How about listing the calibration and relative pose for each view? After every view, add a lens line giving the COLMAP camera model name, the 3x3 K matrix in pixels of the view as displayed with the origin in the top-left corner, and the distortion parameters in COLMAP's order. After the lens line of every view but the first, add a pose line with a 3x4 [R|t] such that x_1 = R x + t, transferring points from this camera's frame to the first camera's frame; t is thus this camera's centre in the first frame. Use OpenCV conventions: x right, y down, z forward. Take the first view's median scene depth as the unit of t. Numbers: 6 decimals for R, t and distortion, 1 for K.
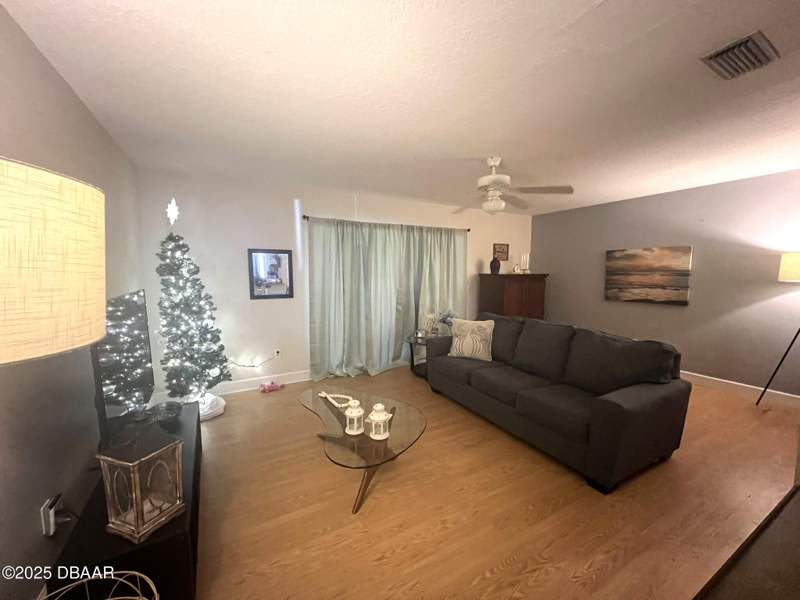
lens RADIAL K [[325.9, 0, 400.0], [0, 325.9, 300.0], [0, 0, 1]] dist [0.000154, -0.000112]
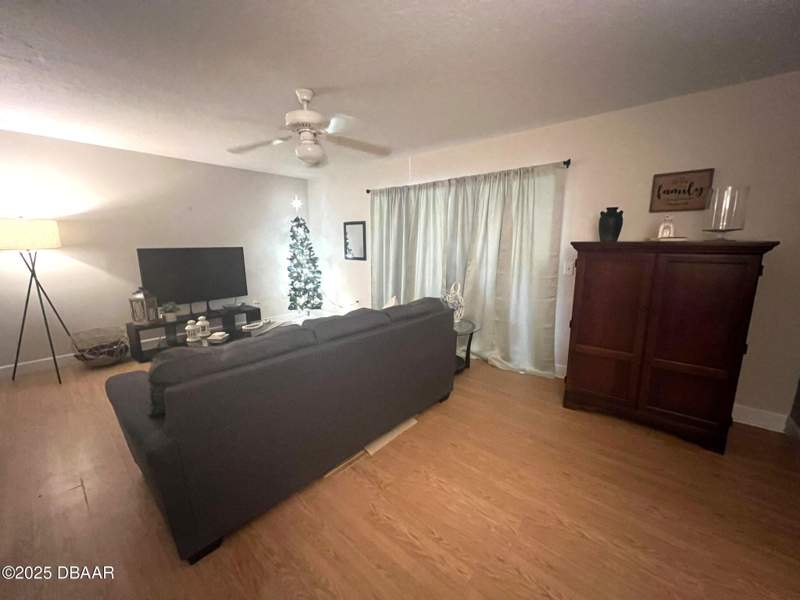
lens RADIAL K [[312.9, 0, 400.0], [0, 312.9, 300.0], [0, 0, 1]] dist [-0.000927, 0.000104]
pose [[0.354013, 0.175646, -0.918599, 0.758407], [-0.074023, 0.984387, 0.159698, -0.053515], [0.932306, 0.011462, 0.361488, 0.636233]]
